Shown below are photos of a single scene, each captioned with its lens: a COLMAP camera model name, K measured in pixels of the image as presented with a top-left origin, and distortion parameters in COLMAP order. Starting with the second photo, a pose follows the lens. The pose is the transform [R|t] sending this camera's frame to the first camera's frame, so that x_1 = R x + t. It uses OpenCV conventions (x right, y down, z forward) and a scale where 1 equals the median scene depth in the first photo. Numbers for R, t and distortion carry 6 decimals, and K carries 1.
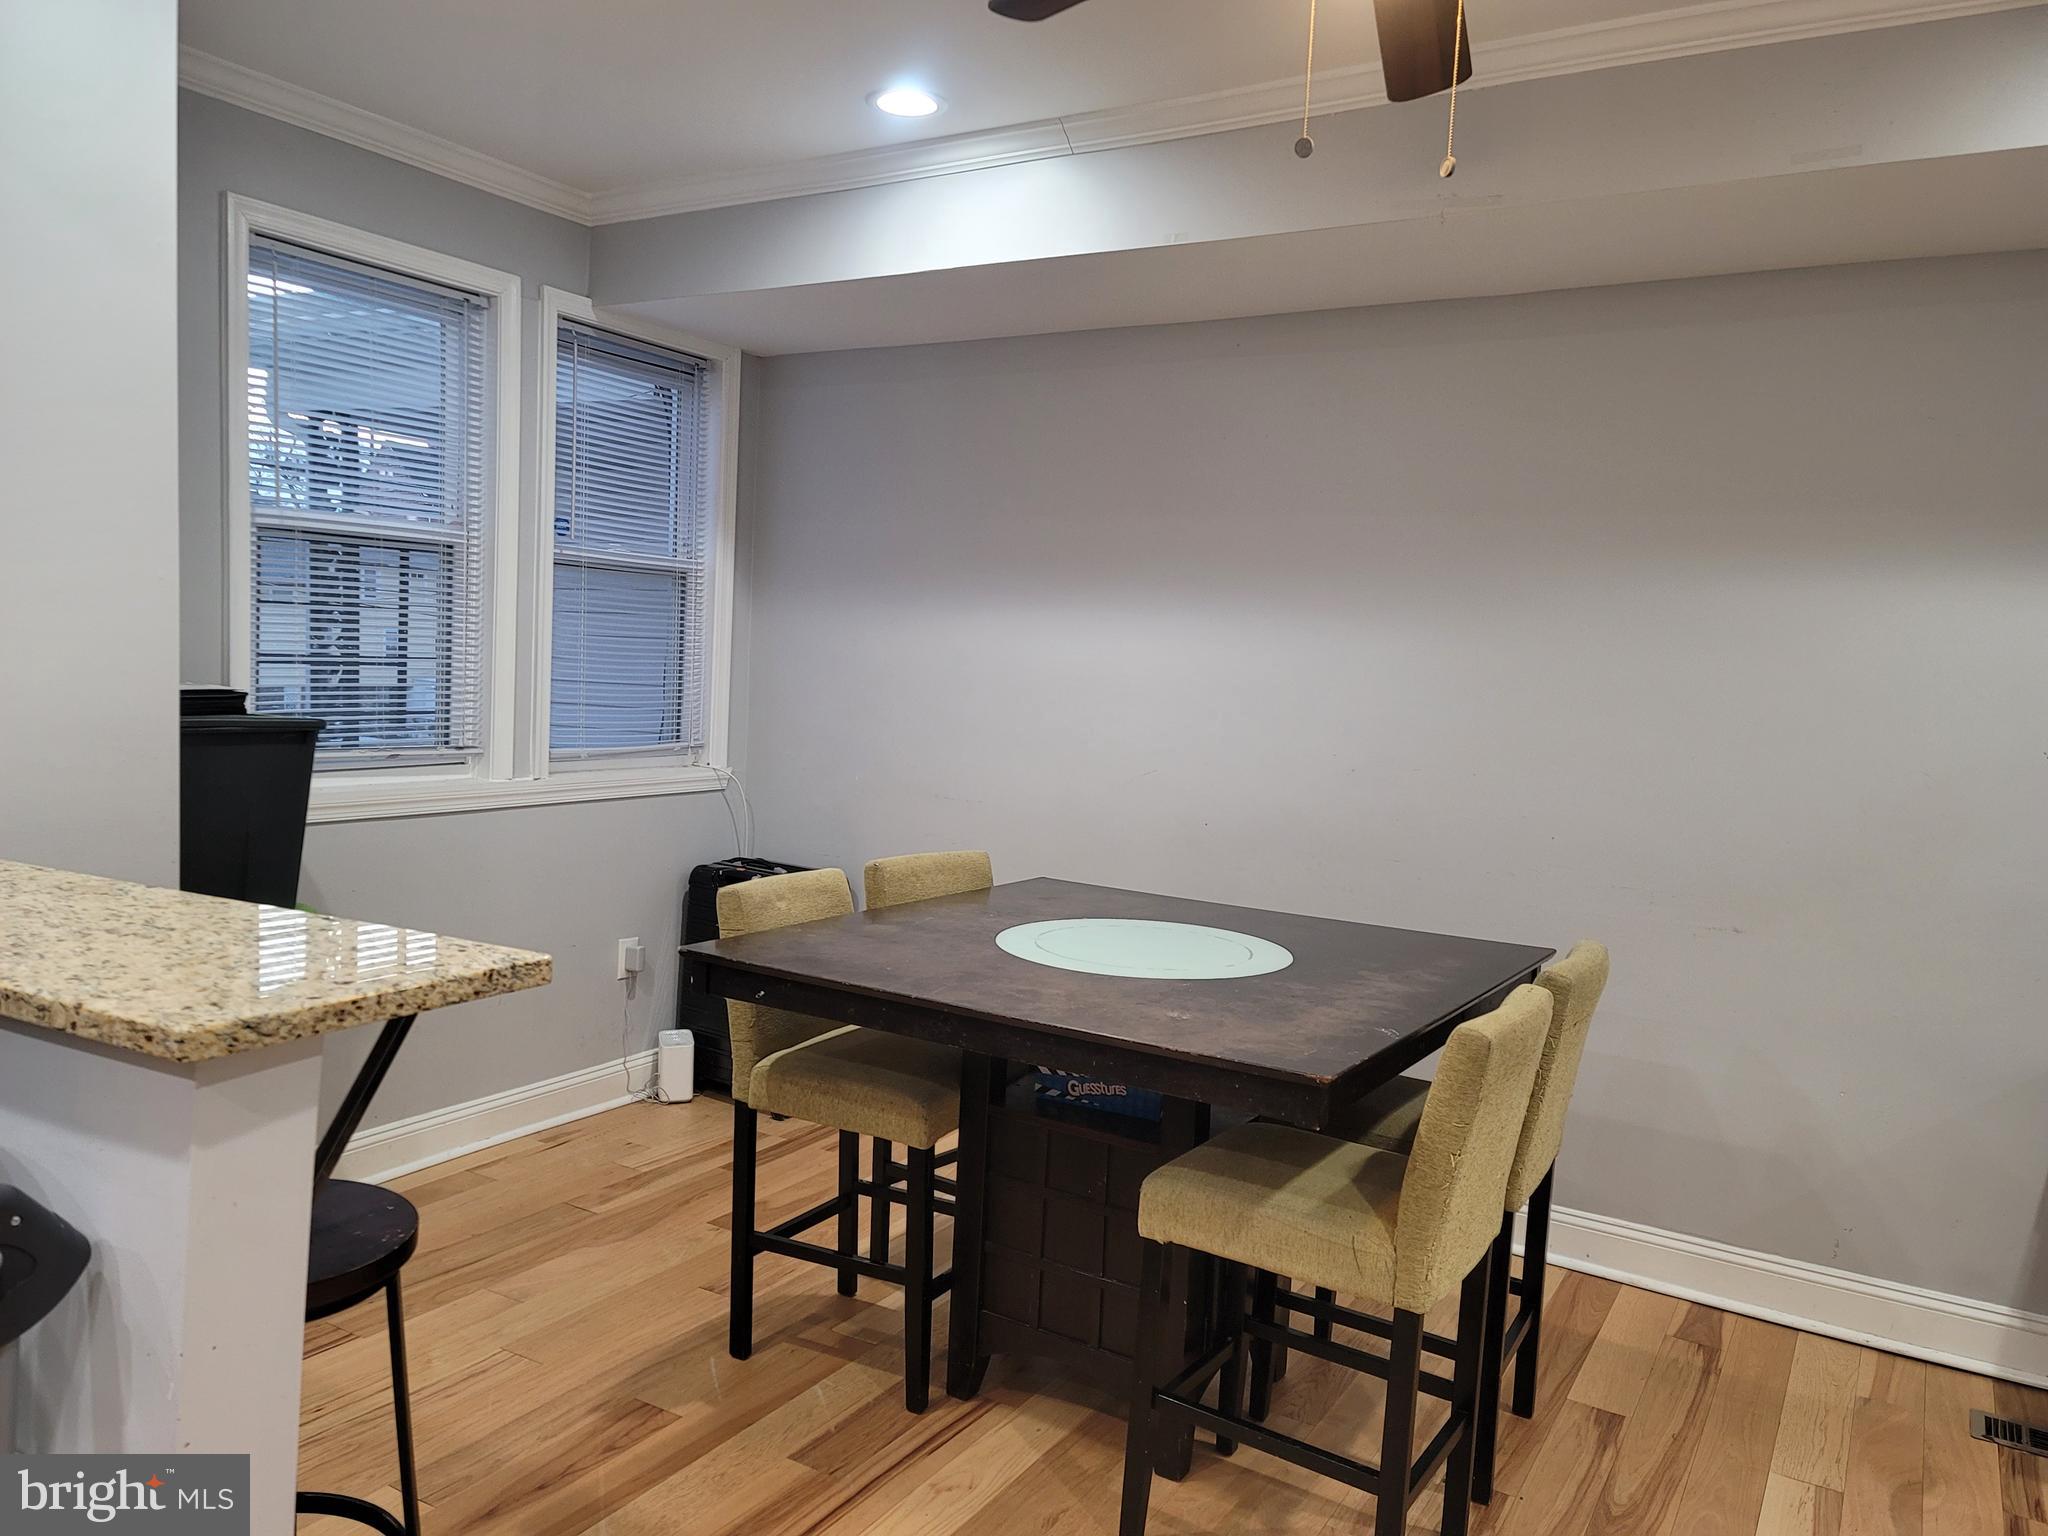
lens RADIAL K [[1521.6, 0, 1024.0], [0, 1521.6, 768.0], [0, 0, 1]] dist [0.038067, -0.002336]
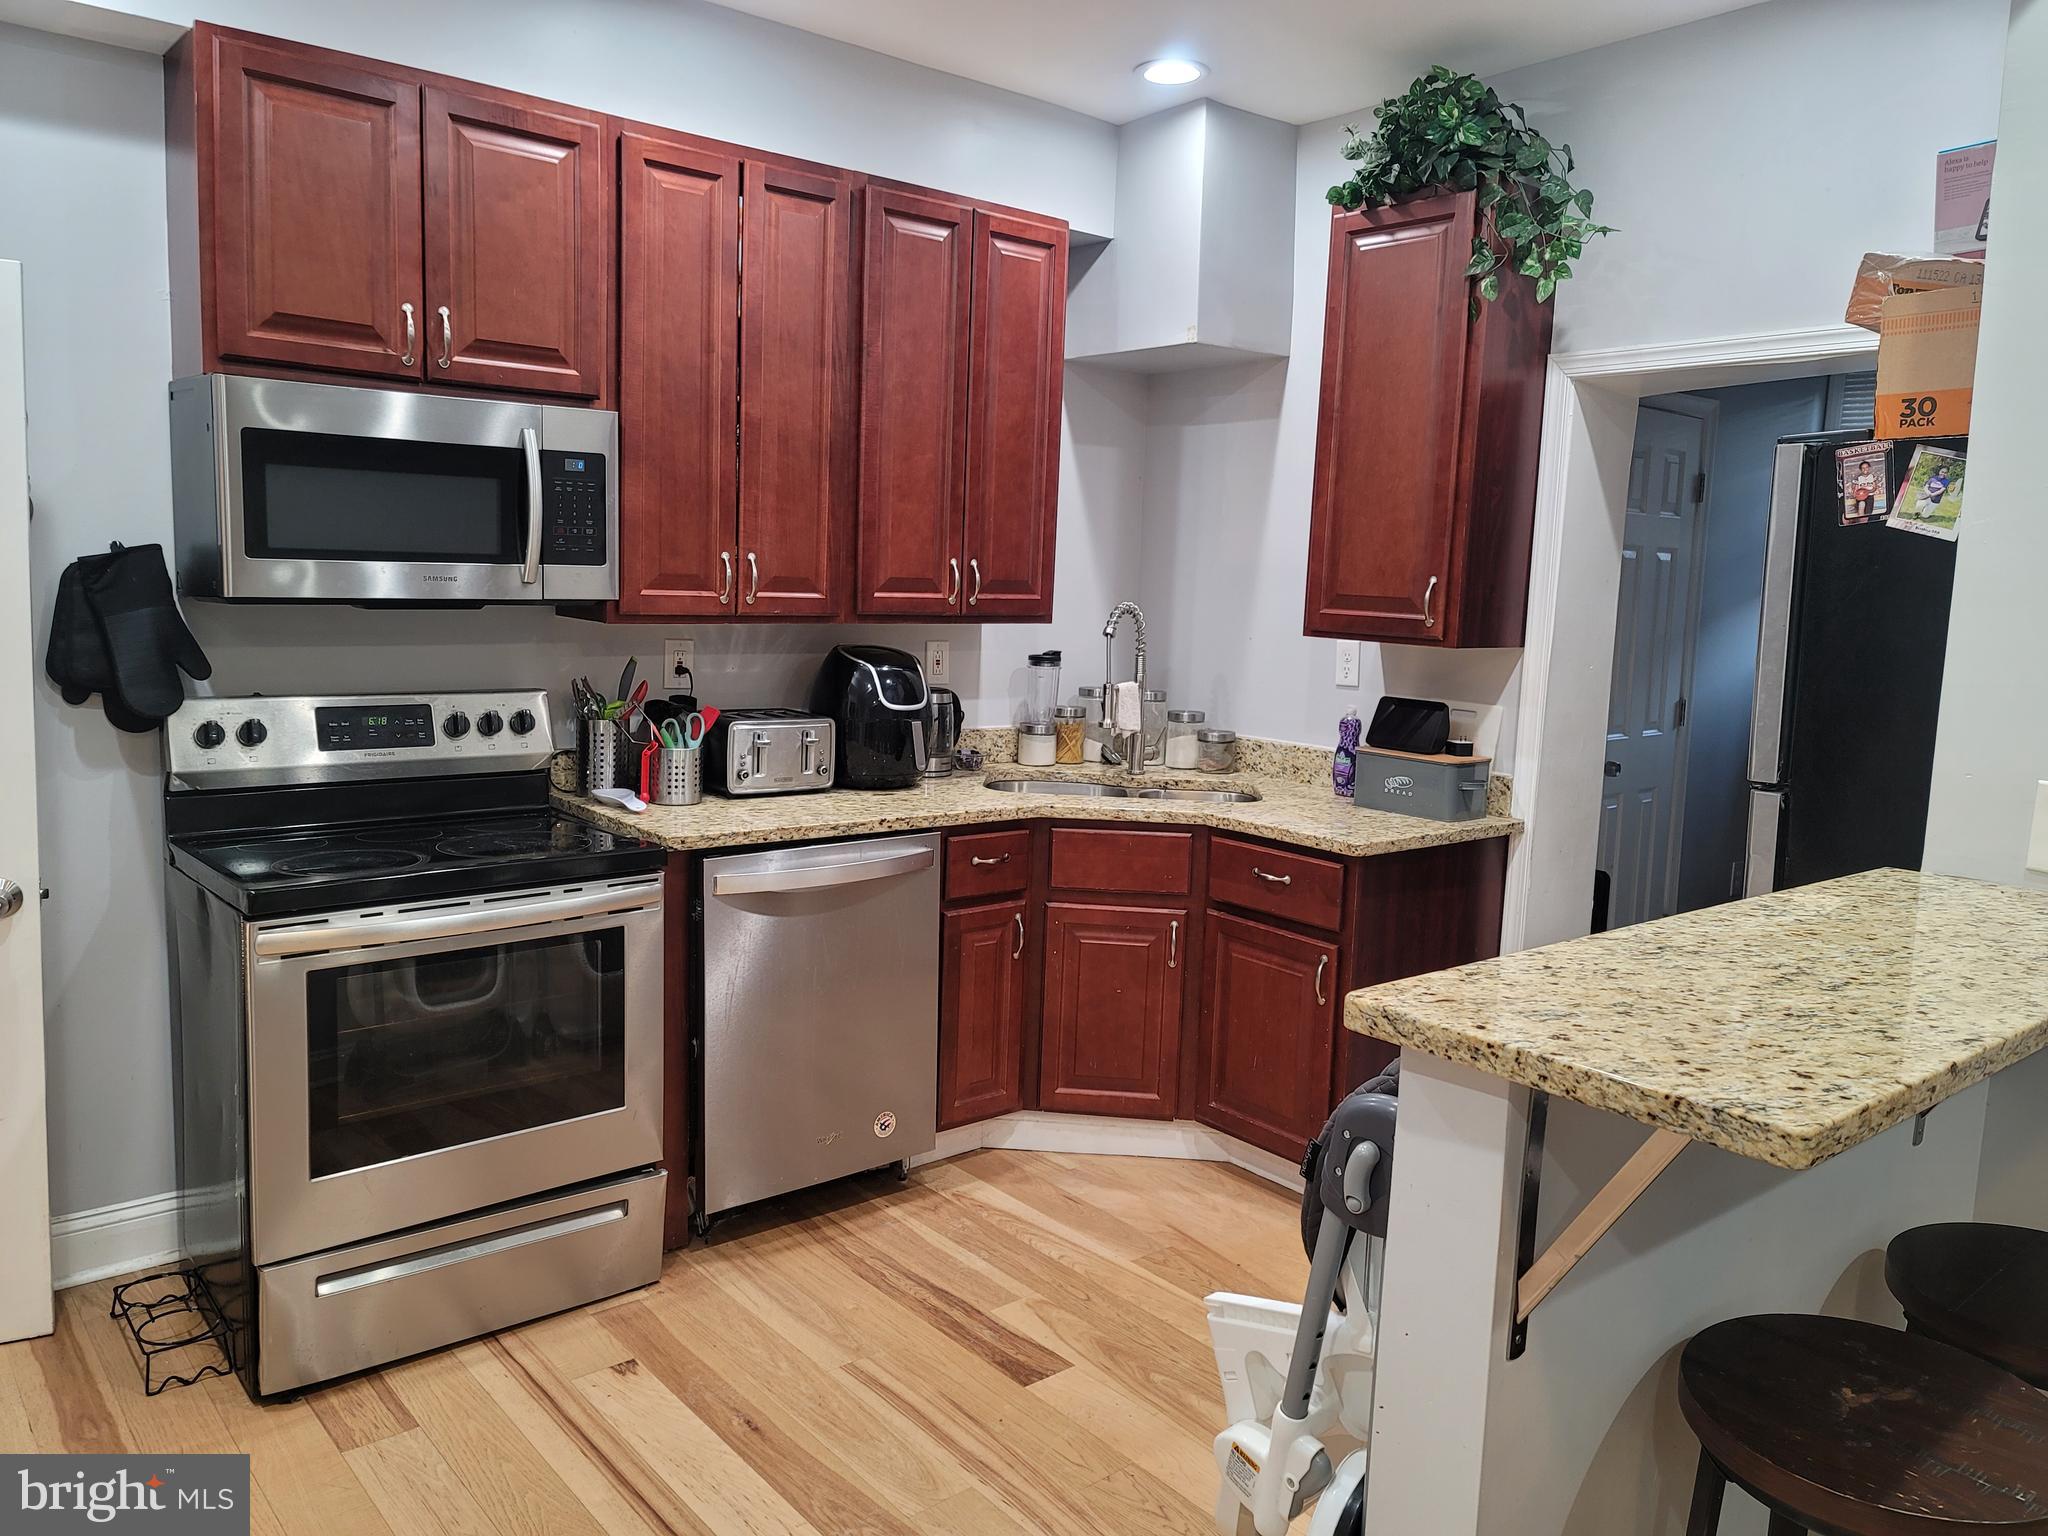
lens RADIAL K [[1521.6, 0, 1024.0], [0, 1521.6, 768.0], [0, 0, 1]] dist [0.038067, -0.002336]
pose [[-0.322885, 0.067098, -0.944057, 0.450154], [-0.130651, 0.984774, 0.114677, -0.065031], [0.937377, 0.160369, -0.309202, 1.006110]]
